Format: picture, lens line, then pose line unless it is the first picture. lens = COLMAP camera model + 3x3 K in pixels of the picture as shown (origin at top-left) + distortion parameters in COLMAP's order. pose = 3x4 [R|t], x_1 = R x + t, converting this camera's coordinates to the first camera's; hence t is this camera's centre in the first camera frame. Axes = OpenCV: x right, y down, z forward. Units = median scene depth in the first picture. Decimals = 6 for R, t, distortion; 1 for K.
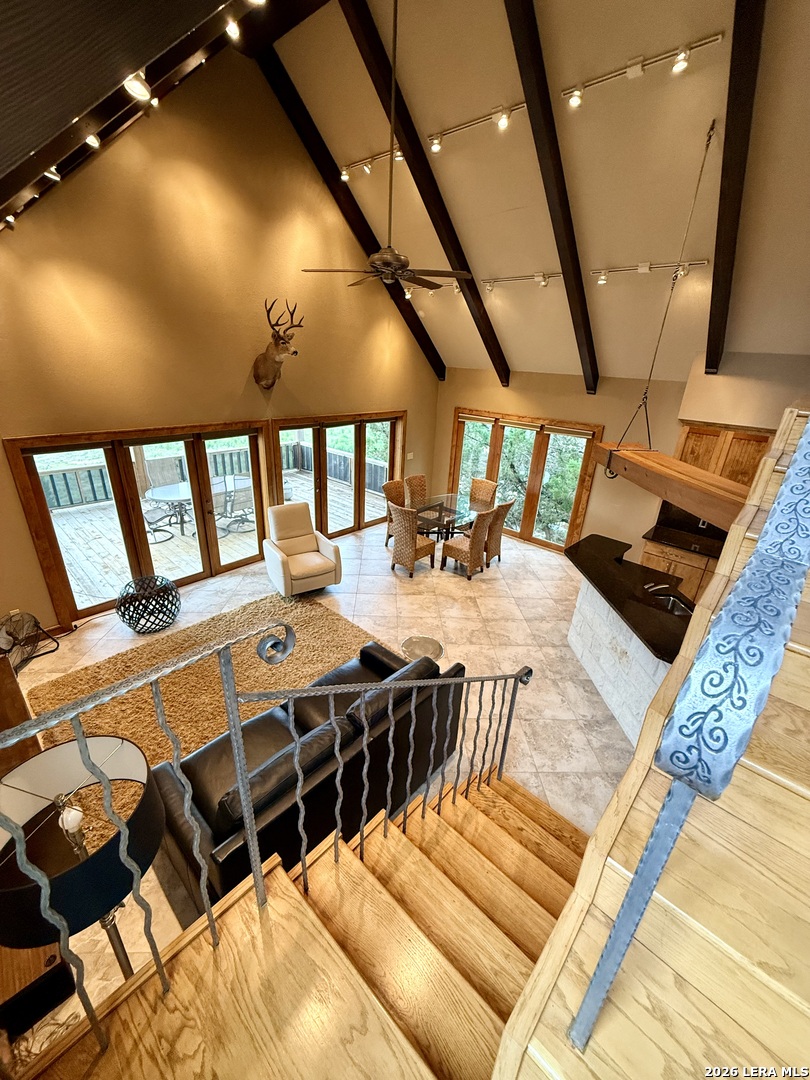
lens RADIAL K [[431.4, 0, 404.7], [0, 431.4, 534.6], [0, 0, 1]] dist [-0.000104, 0.000342]
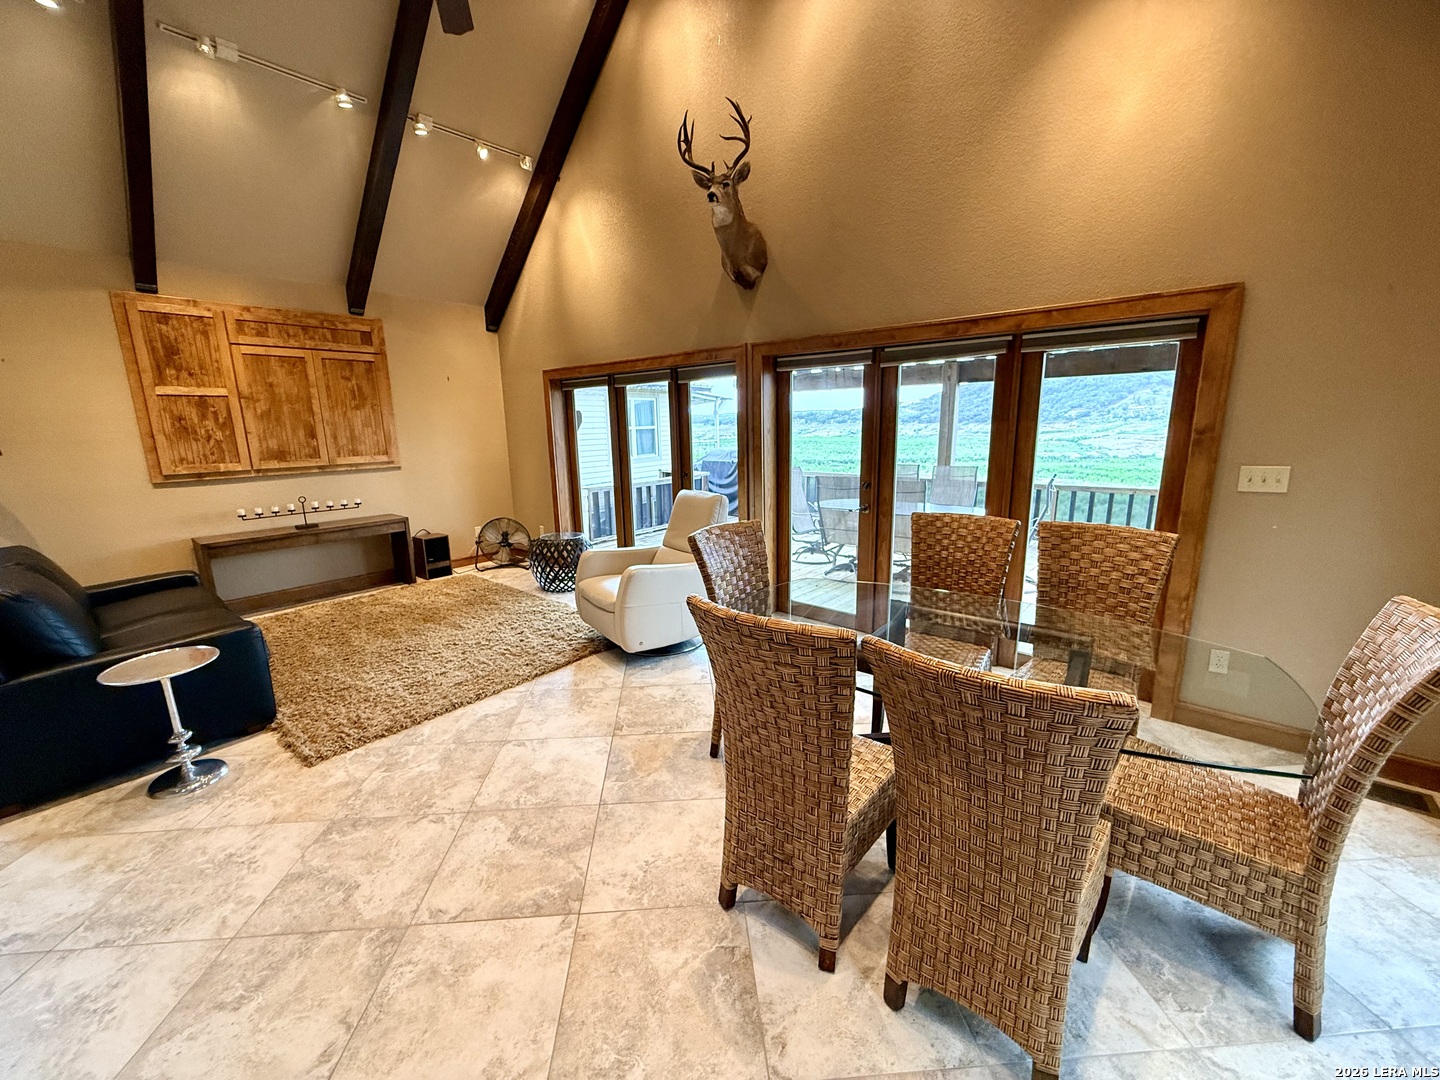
lens RADIAL K [[575.2, 0, 713.6], [0, 575.2, 540.1], [0, 0, 1]] dist [-0.000104, 0.000342]
pose [[0.025987, 0.154651, -0.987627, 0.461813], [-0.362633, 0.922124, 0.134852, -0.120998], [0.931570, 0.354642, 0.080045, 1.004061]]
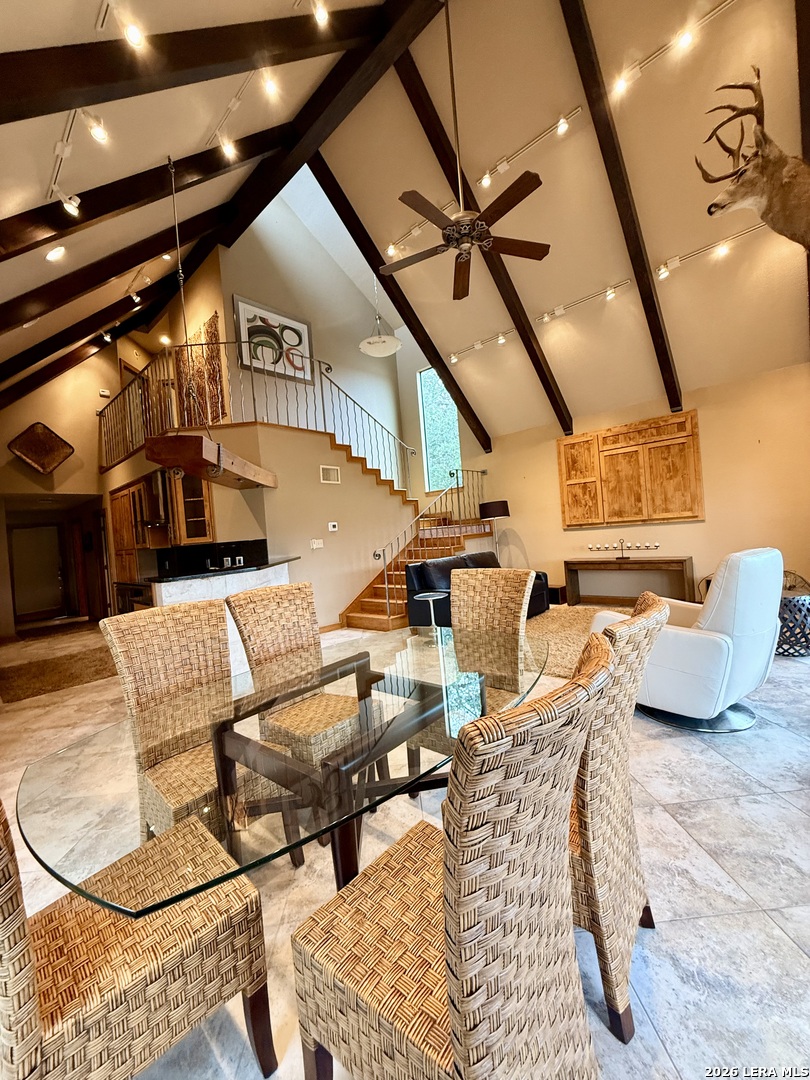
lens RADIAL K [[431.4, 0, 404.7], [0, 431.4, 534.6], [0, 0, 1]] dist [-0.000104, 0.000342]
pose [[-0.999493, 0.031615, 0.003715, 0.077032], [0.030571, 0.920840, 0.388741, -0.268877], [0.008869, 0.388658, -0.921339, 1.422585]]
